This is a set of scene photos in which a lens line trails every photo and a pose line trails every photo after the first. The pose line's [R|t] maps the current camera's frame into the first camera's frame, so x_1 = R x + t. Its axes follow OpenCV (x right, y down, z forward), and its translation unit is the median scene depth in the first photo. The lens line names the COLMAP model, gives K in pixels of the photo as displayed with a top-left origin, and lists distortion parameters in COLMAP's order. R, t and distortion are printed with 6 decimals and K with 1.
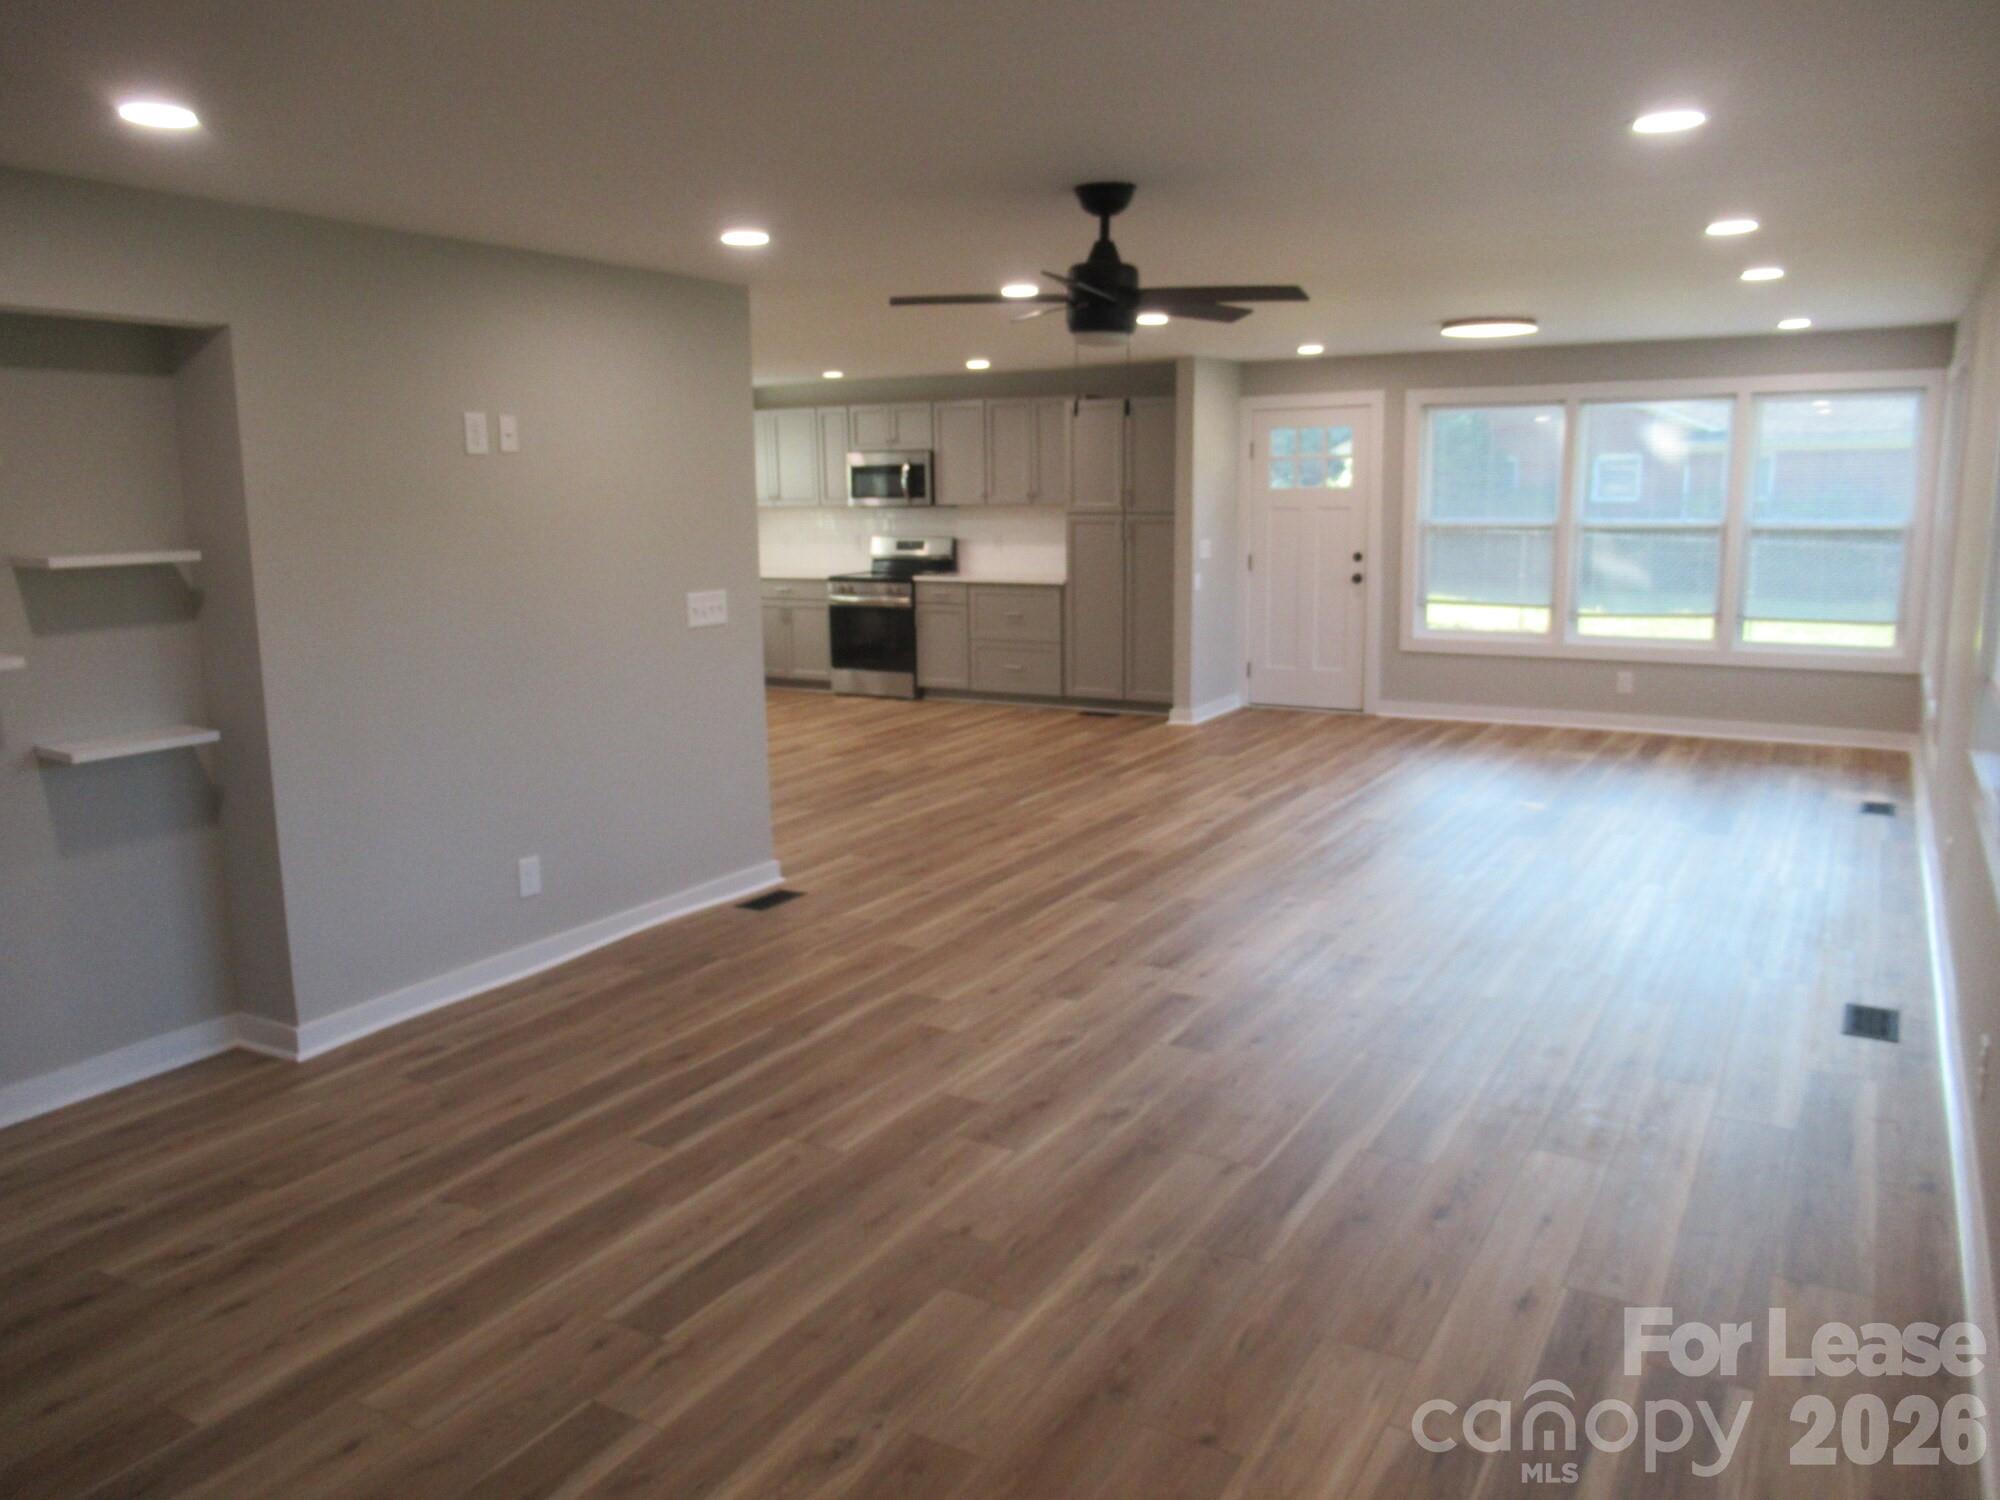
lens RADIAL K [[1485.3, 0, 999.9], [0, 1485.3, 747.6], [0, 0, 1]] dist [-0.000695, -0.009515]
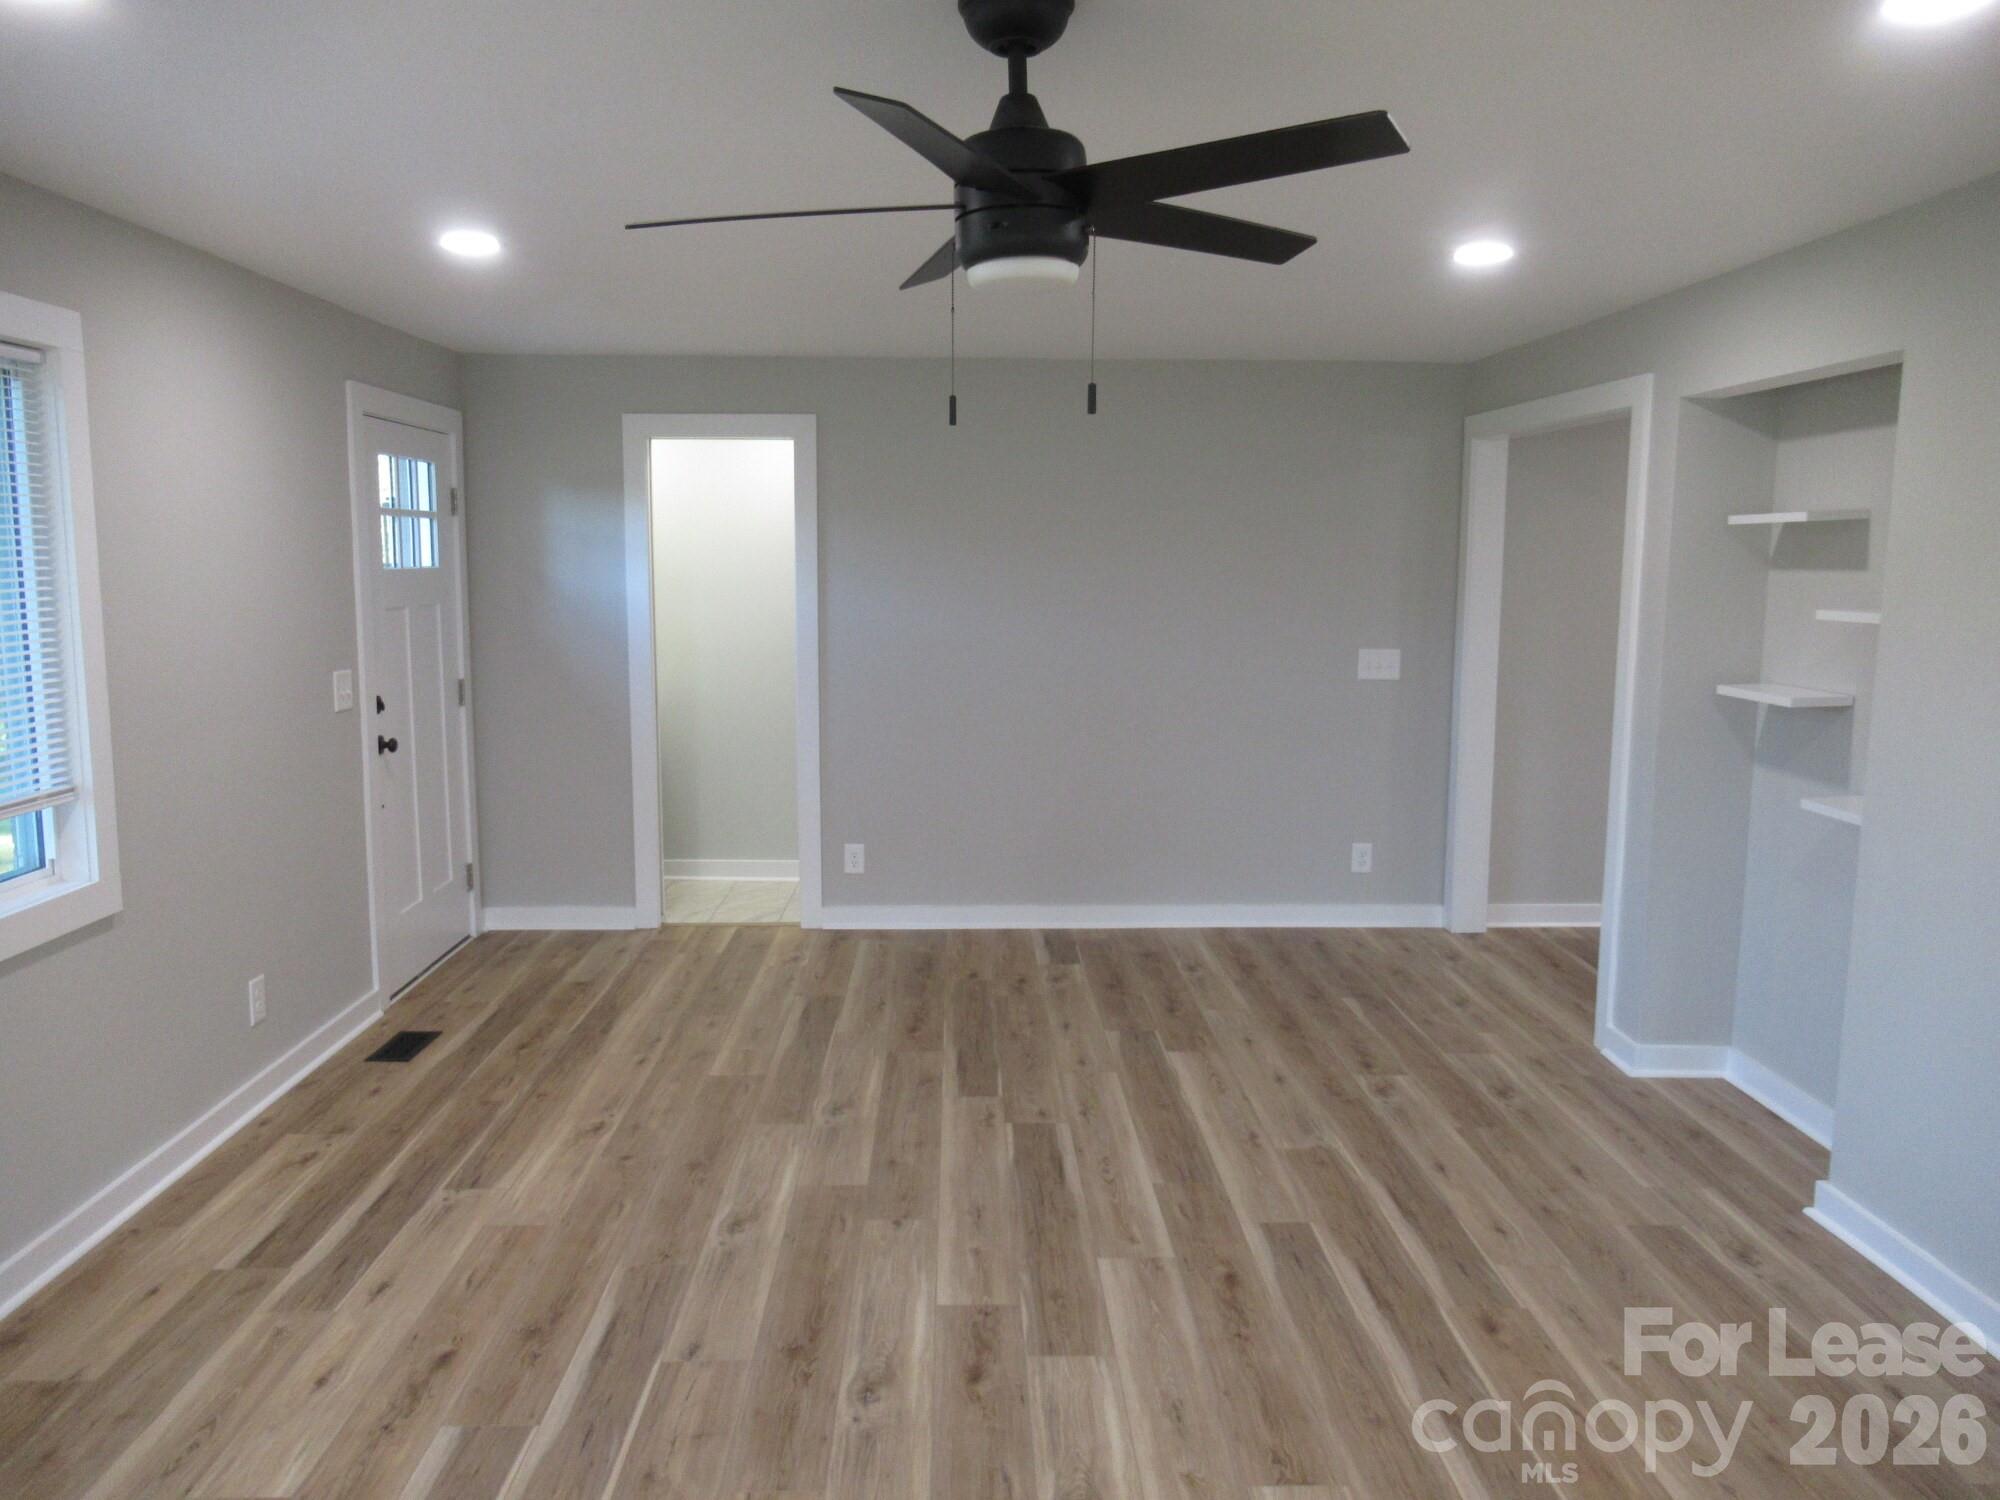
lens RADIAL K [[1485.3, 0, 989.9], [0, 1485.3, 771.5], [0, 0, 1]] dist [-0.000695, -0.009515]
pose [[-0.852143, 0.086946, -0.516036, 0.159259], [-0.083485, 0.950885, 0.298074, -0.113237], [0.516607, 0.297083, -0.803031, 0.636311]]
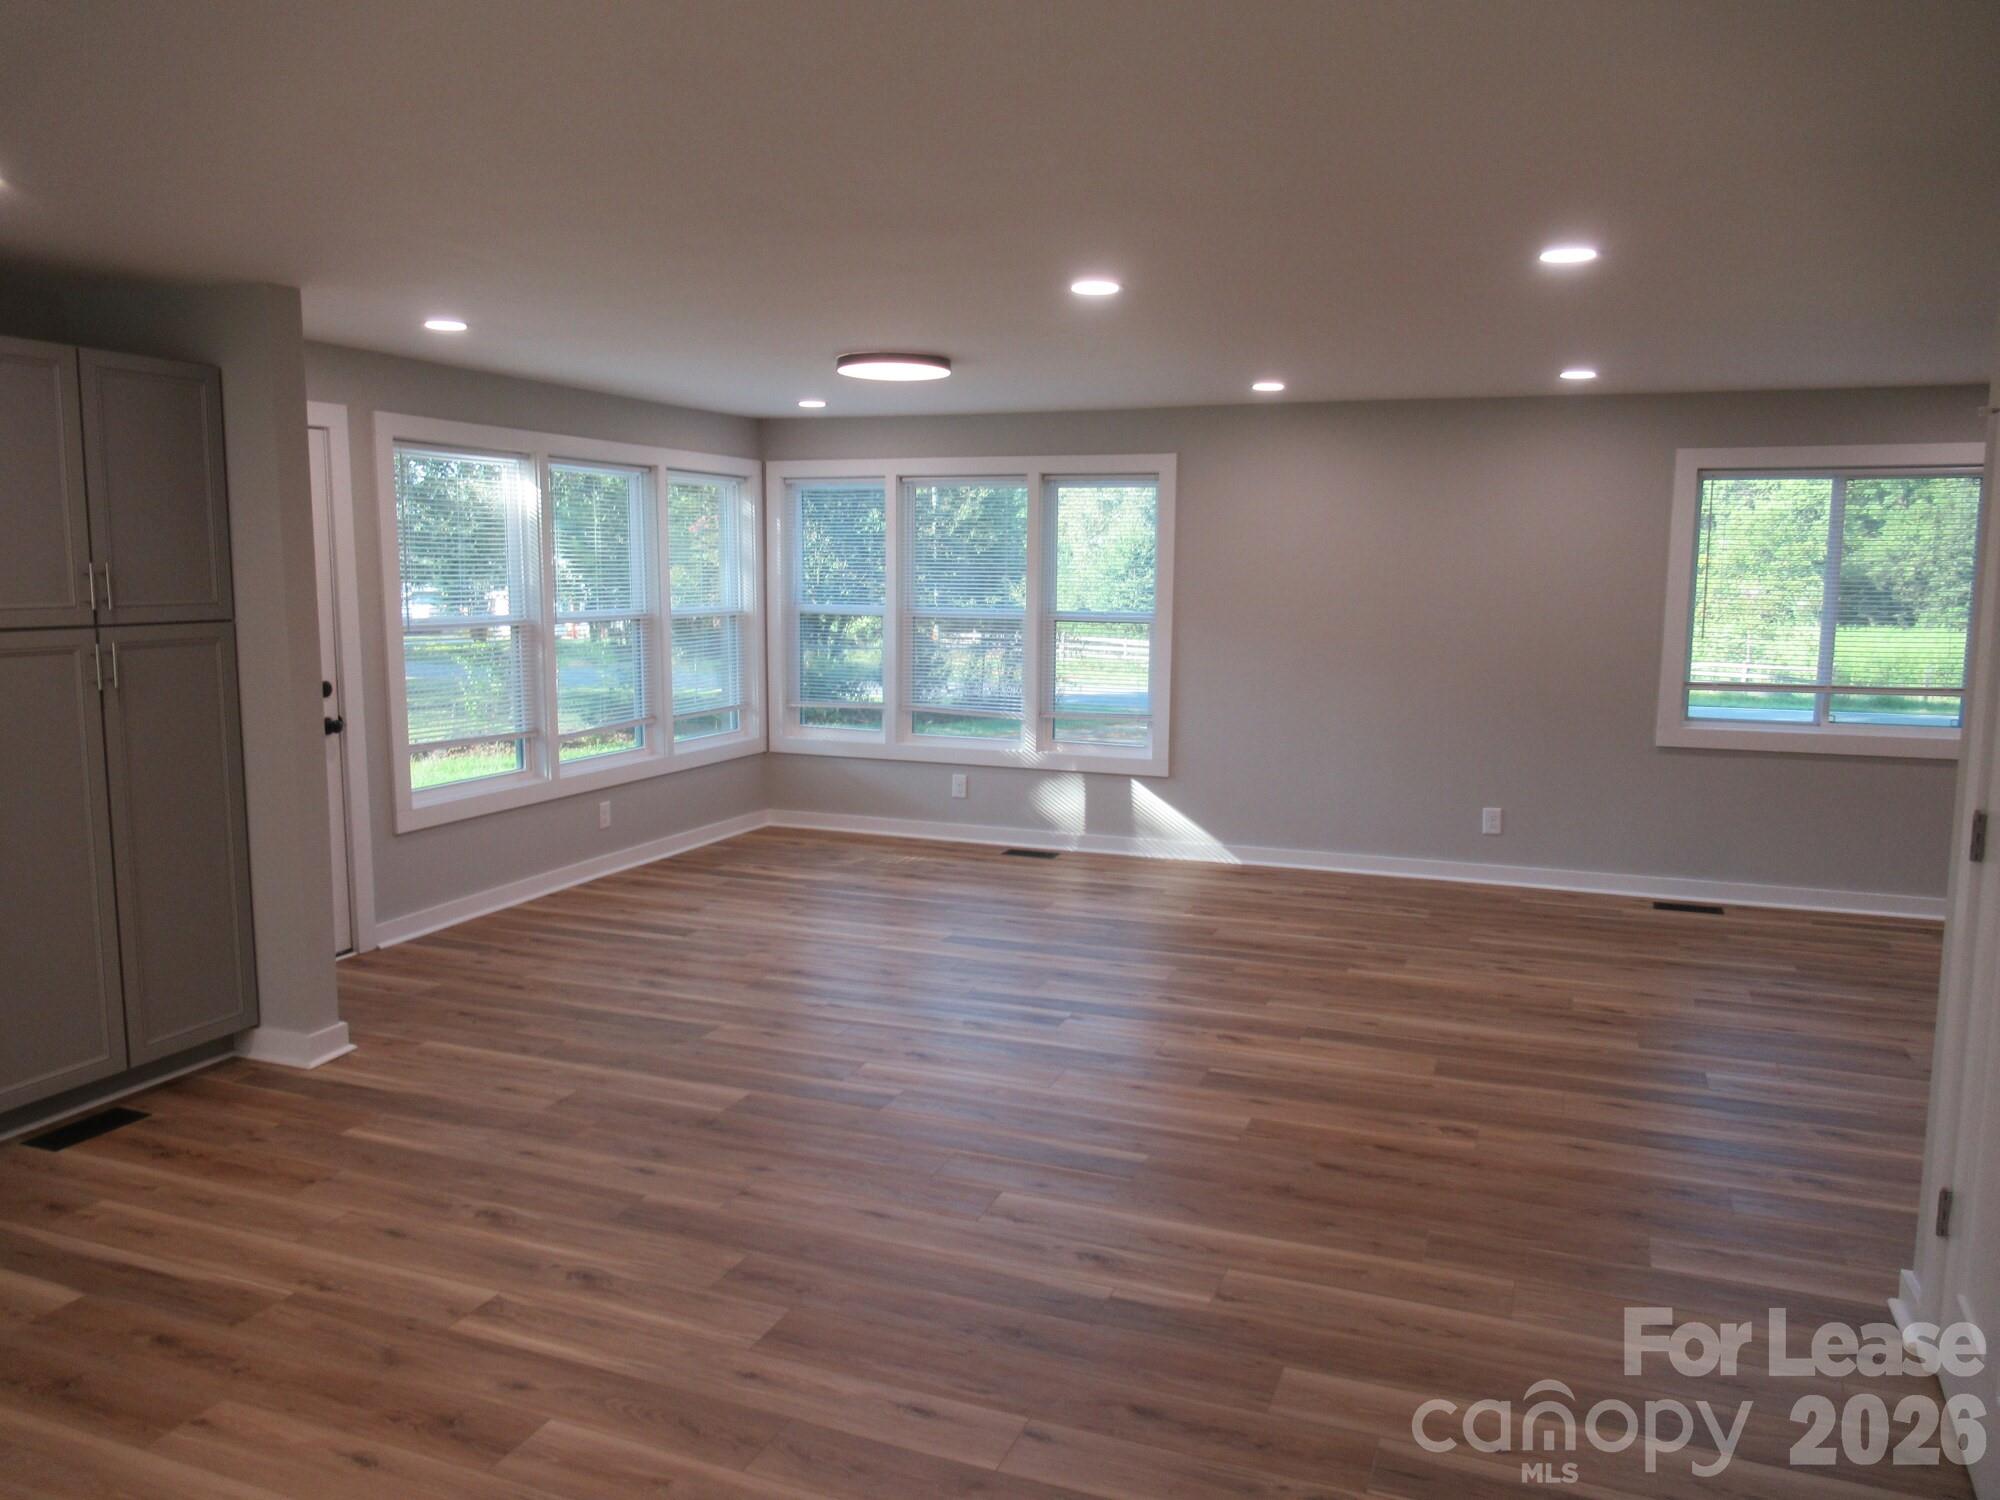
lens RADIAL K [[1485.3, 0, 994.9], [0, 1485.3, 750.8], [0, 0, 1]] dist [-0.000695, -0.009515]
pose [[-0.148619, -0.110873, 0.982659, -0.397541], [0.171607, 0.975727, 0.136045, -0.151439], [-0.973891, 0.188850, -0.125985, 0.899557]]
